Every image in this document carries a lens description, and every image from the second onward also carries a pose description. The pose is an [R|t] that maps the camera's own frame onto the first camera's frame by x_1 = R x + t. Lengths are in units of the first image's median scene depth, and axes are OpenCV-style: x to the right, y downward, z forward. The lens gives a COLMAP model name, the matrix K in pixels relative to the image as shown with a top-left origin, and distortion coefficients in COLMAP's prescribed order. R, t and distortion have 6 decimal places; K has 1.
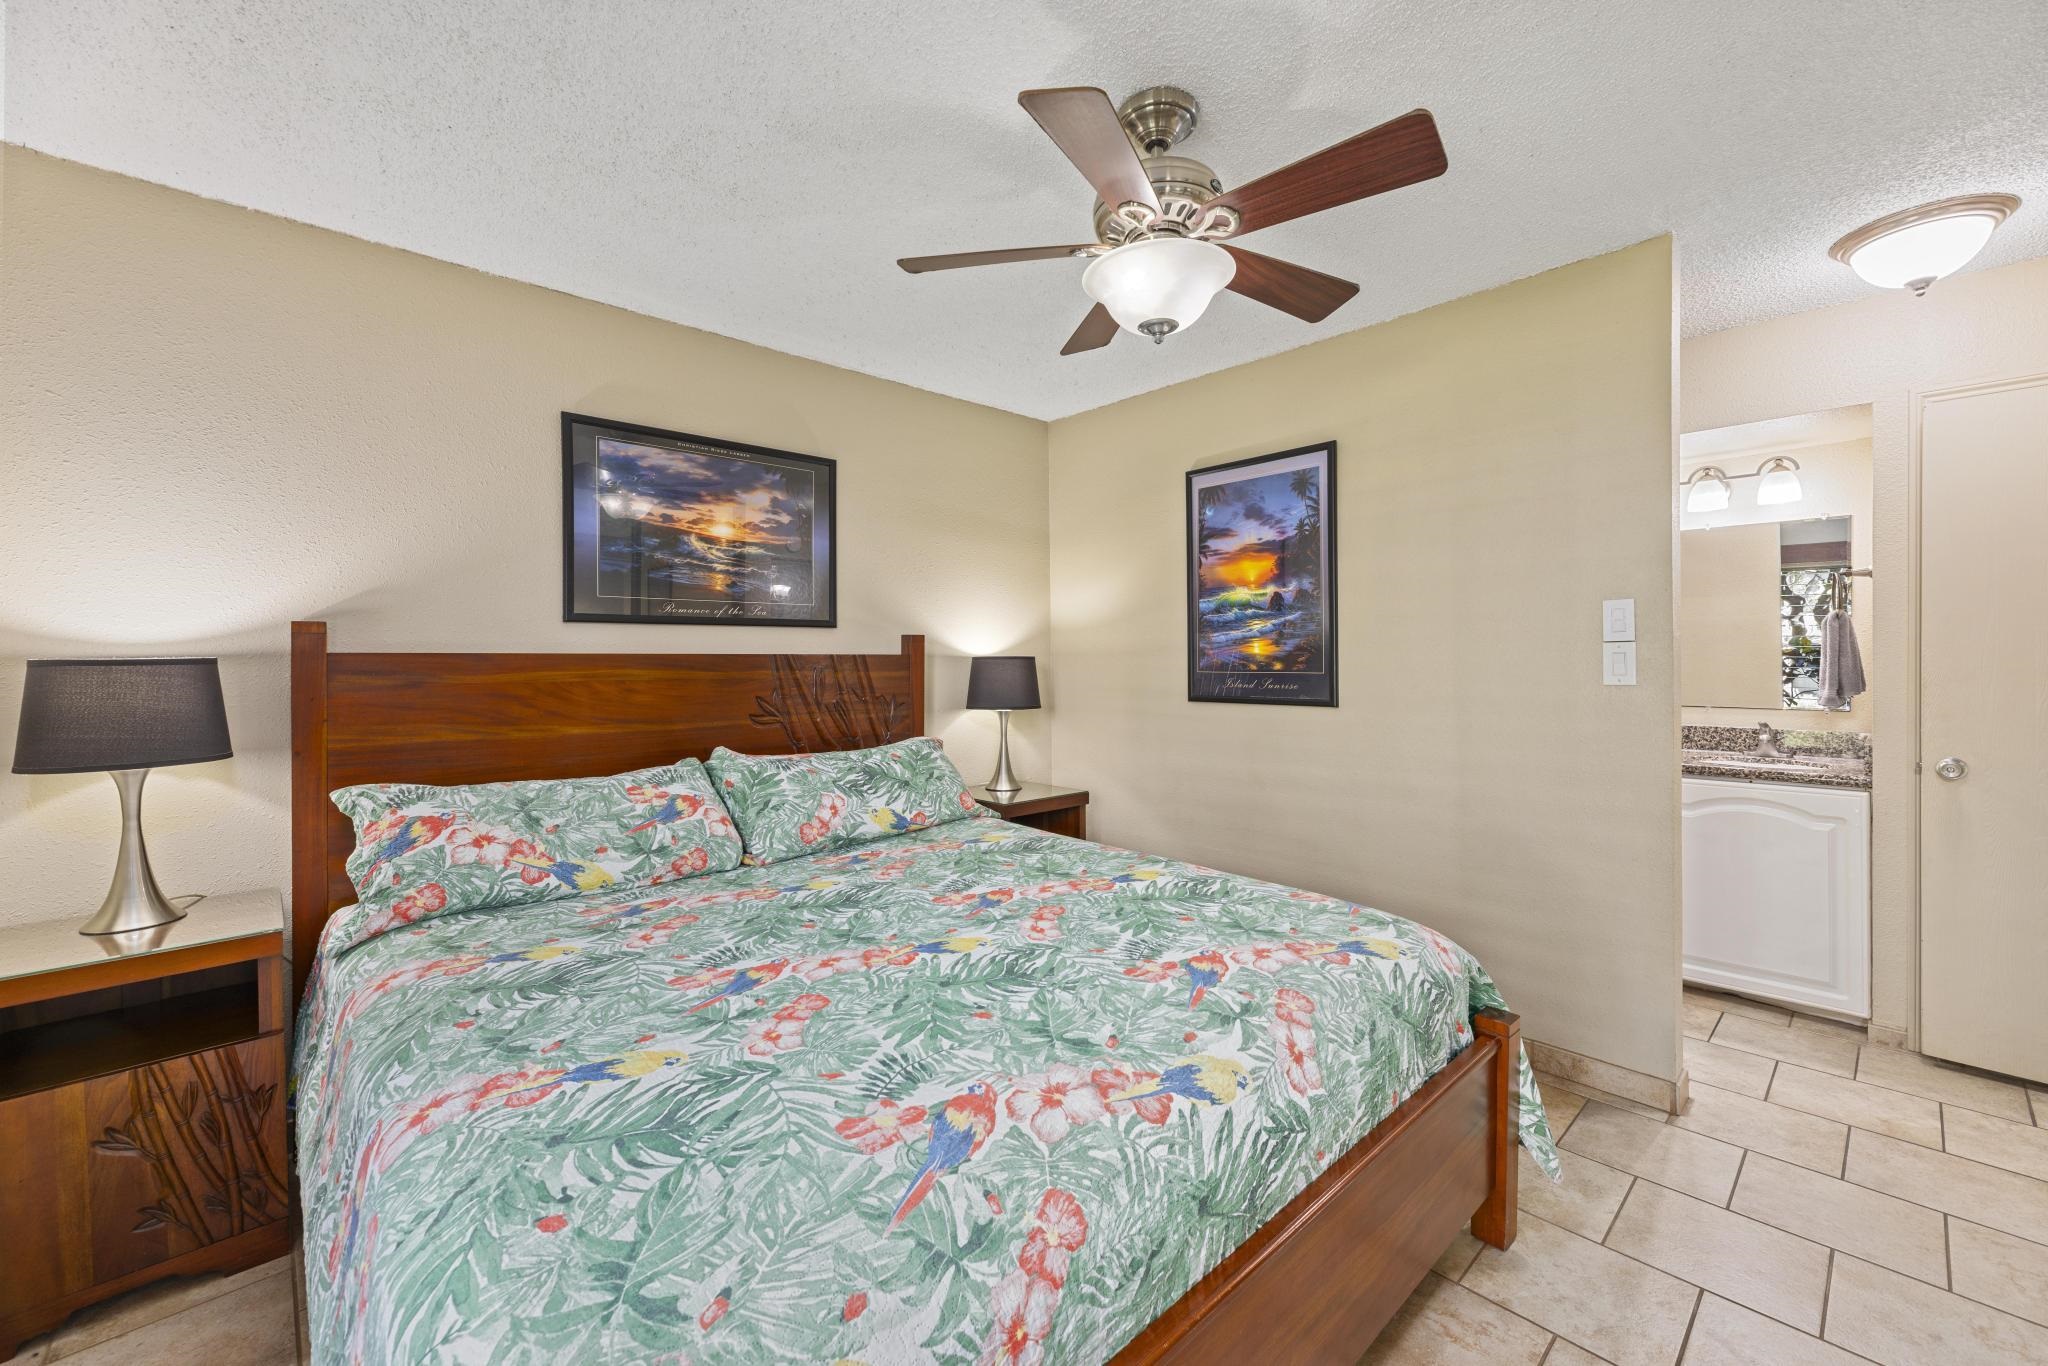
lens RADIAL K [[832.0, 0, 1042.8], [0, 832.0, 693.9], [0, 0, 1]] dist [0.000330, 0.000008]
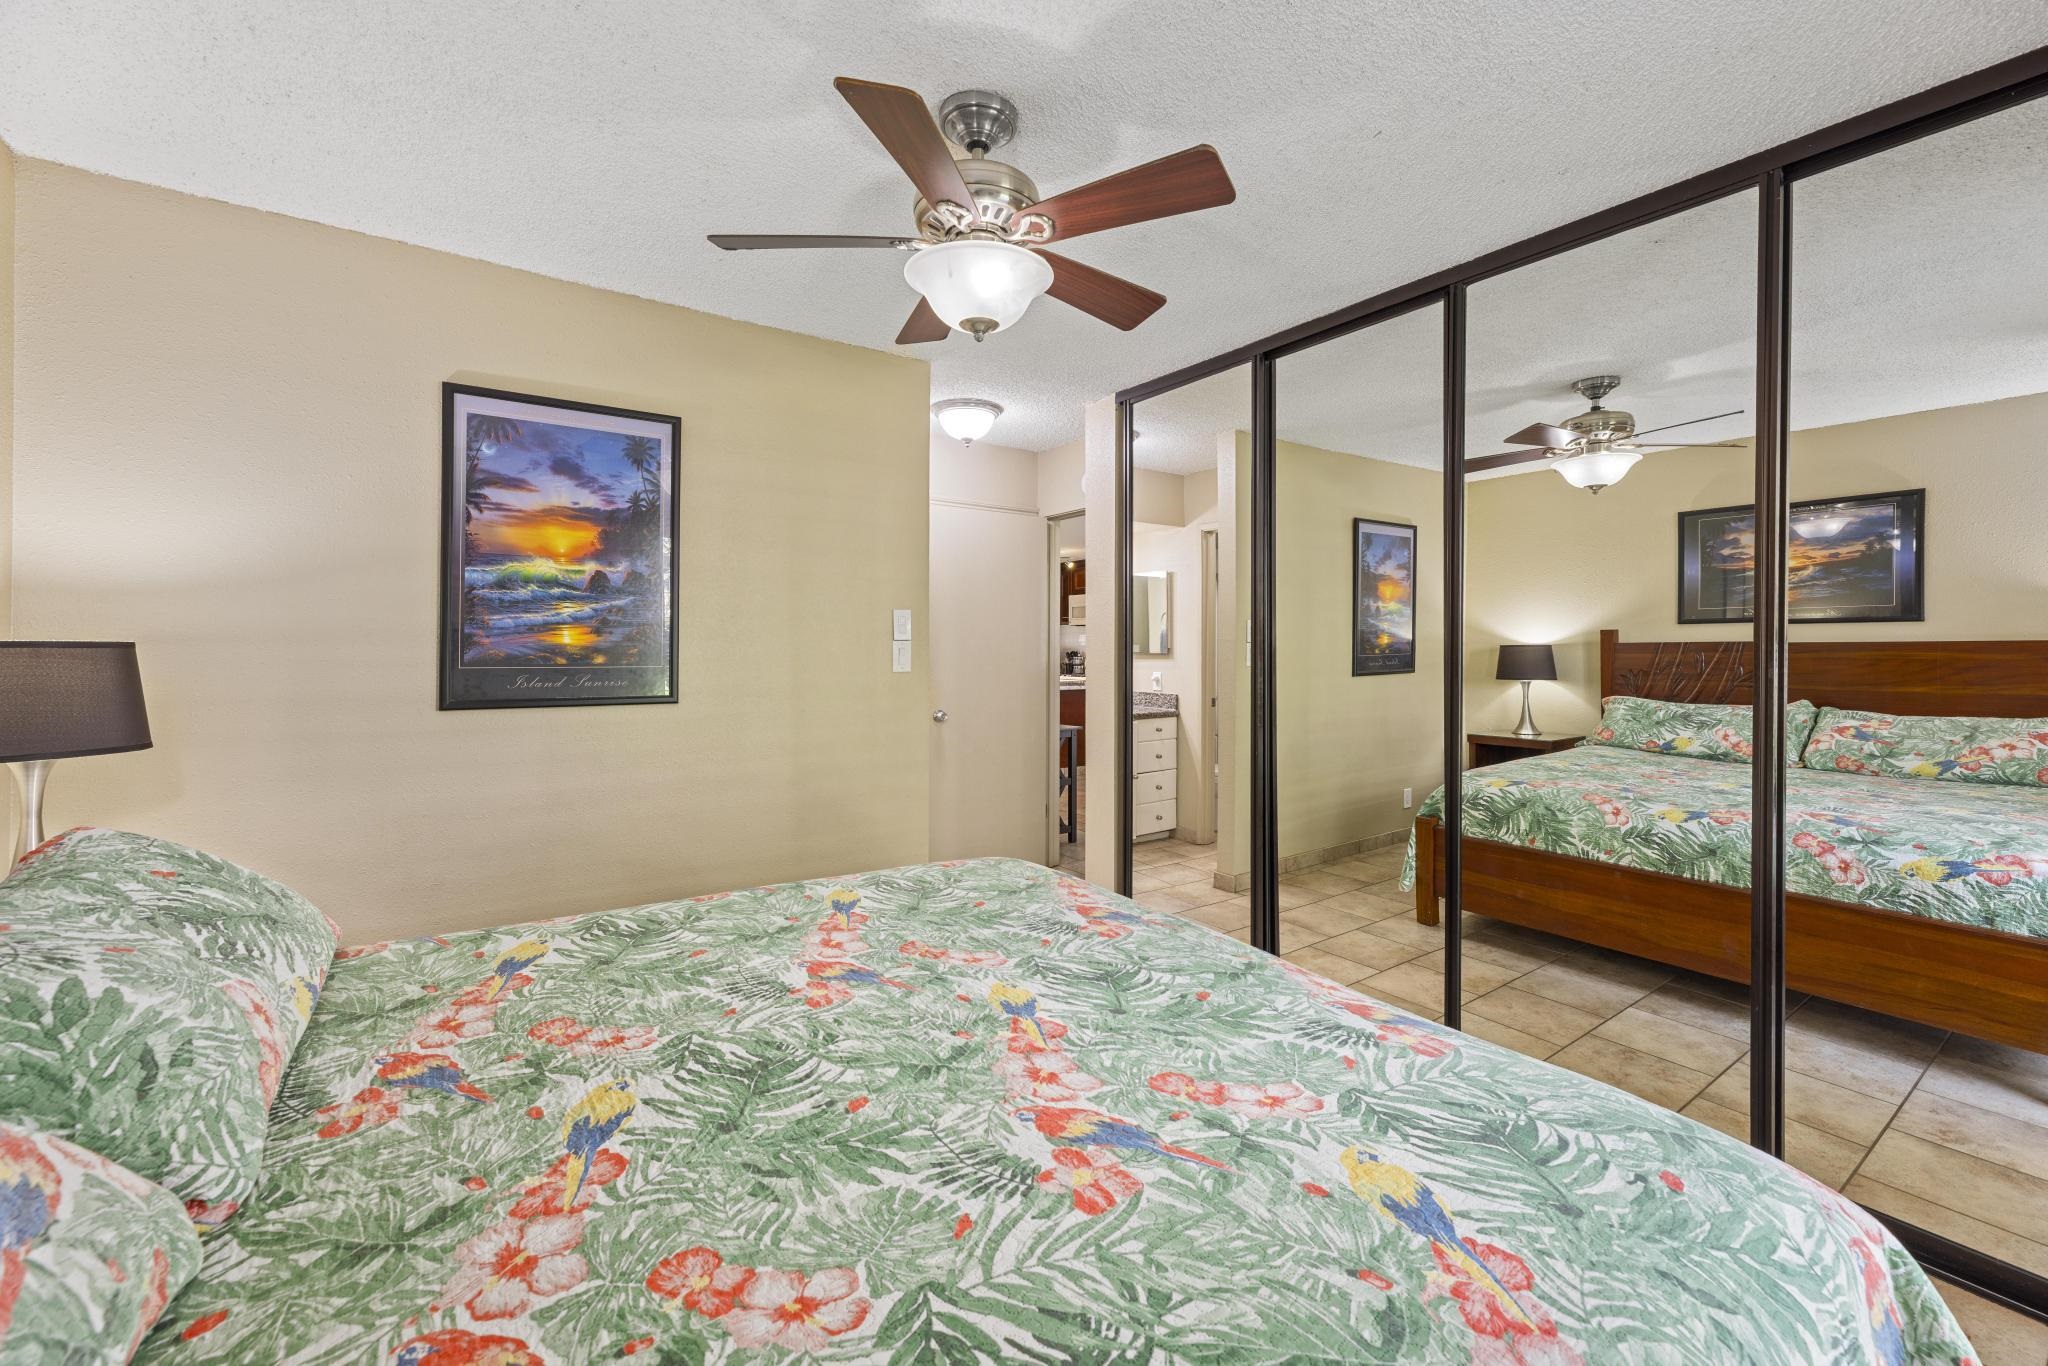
lens RADIAL K [[832.0, 0, 1023.3], [0, 832.0, 679.7], [0, 0, 1]] dist [0.000330, 0.000008]
pose [[0.147902, -0.029810, 0.988553, -0.500226], [0.034968, 0.999078, 0.024896, -0.019533], [-0.988384, 0.030886, 0.148808, 0.468739]]
